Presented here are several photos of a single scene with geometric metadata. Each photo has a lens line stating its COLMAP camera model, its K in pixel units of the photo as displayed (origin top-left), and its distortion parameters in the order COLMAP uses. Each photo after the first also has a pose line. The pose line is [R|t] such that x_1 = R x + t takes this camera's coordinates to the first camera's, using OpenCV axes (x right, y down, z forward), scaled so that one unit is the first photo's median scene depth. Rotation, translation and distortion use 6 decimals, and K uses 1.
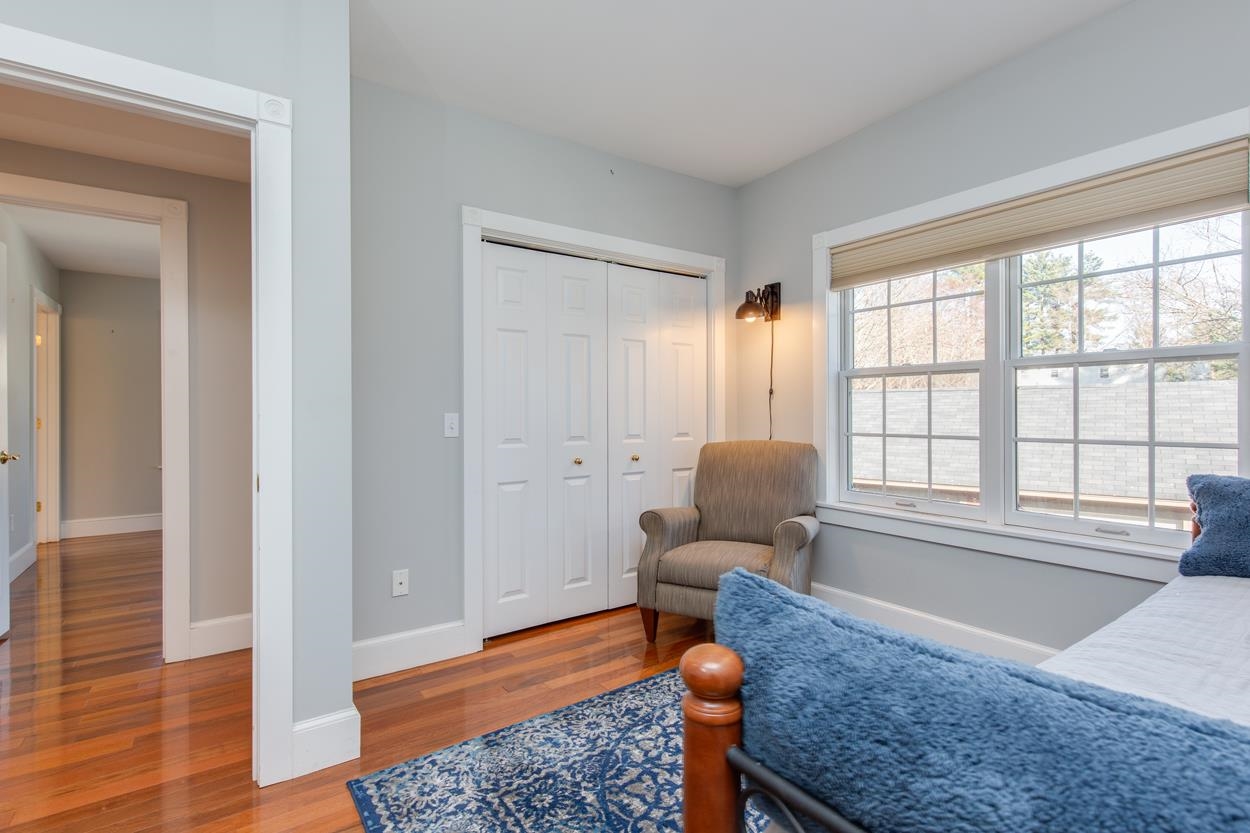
lens RADIAL K [[579.3, 0, 611.7], [0, 579.3, 418.1], [0, 0, 1]] dist [0.002001, 0.000192]
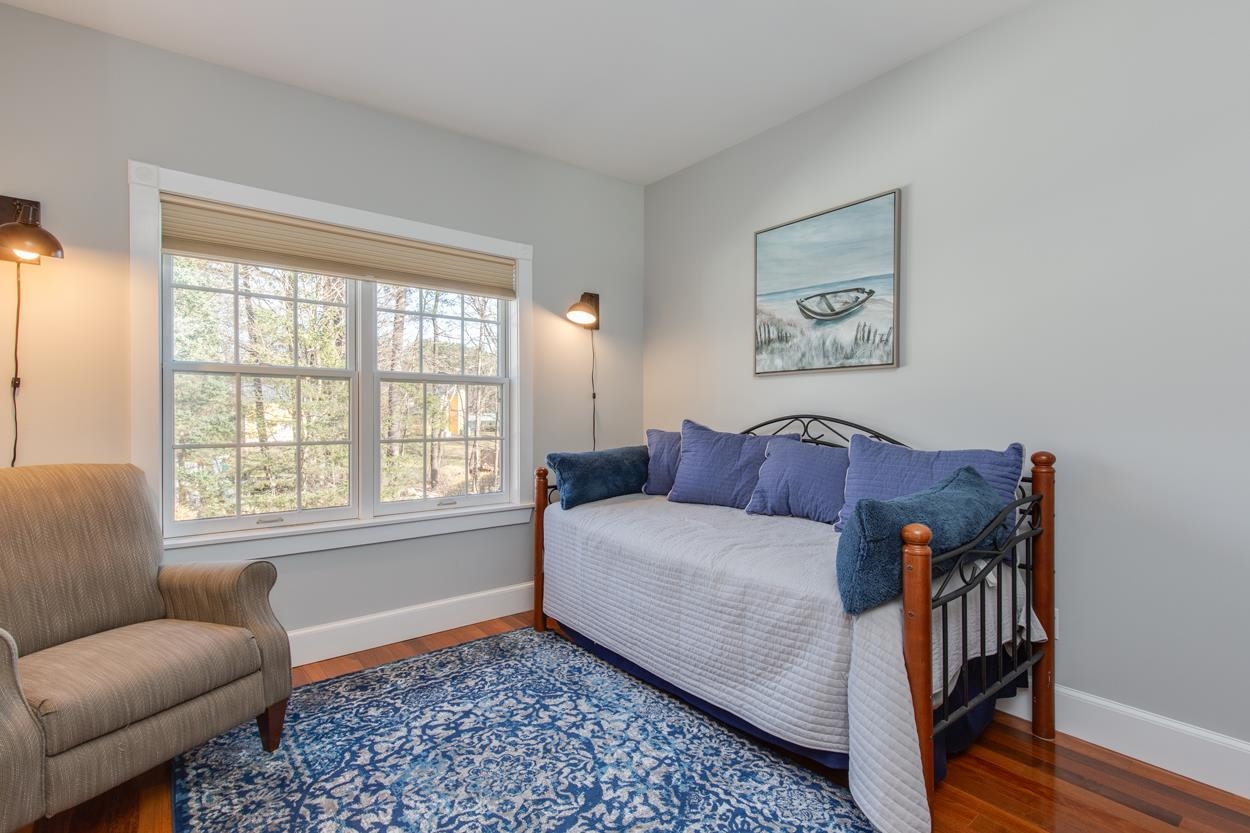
lens RADIAL K [[579.3, 0, 611.7], [0, 579.3, 418.1], [0, 0, 1]] dist [0.002001, 0.000192]
pose [[-0.061289, 0.005097, 0.998107, -0.407785], [0.012820, 0.999908, -0.004319, 0.000424], [-0.998038, 0.012531, -0.061348, 0.517168]]
